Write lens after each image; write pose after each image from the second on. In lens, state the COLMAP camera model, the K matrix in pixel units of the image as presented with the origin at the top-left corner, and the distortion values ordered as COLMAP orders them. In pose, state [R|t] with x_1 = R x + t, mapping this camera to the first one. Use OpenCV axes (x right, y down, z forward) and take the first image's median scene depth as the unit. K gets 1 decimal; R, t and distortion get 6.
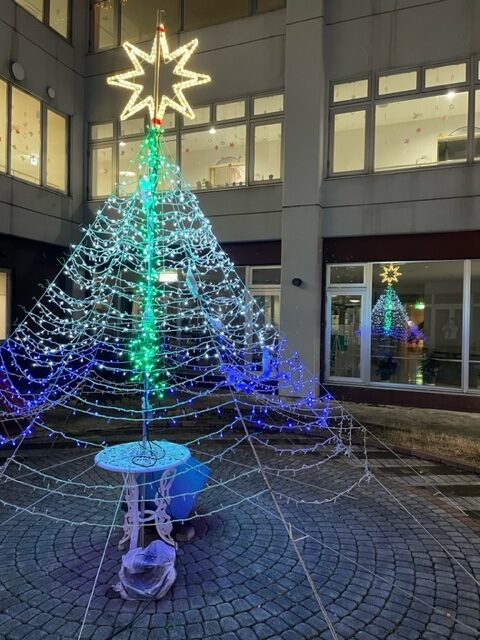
lens RADIAL K [[480.1, 0, 235.5], [0, 480.1, 326.7], [0, 0, 1]] dist [0.045062, -0.042598]
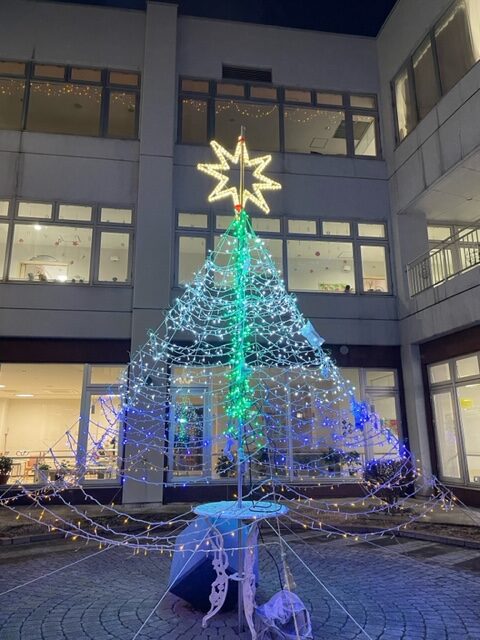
lens RADIAL K [[480.1, 0, 241.6], [0, 480.1, 320.7], [0, 0, 1]] dist [0.045062, -0.042598]
pose [[0.854749, 0.102009, 0.508919, -0.716156], [0.030641, 0.968870, -0.245666, 0.121892], [-0.518136, 0.225576, 0.825015, 0.101161]]
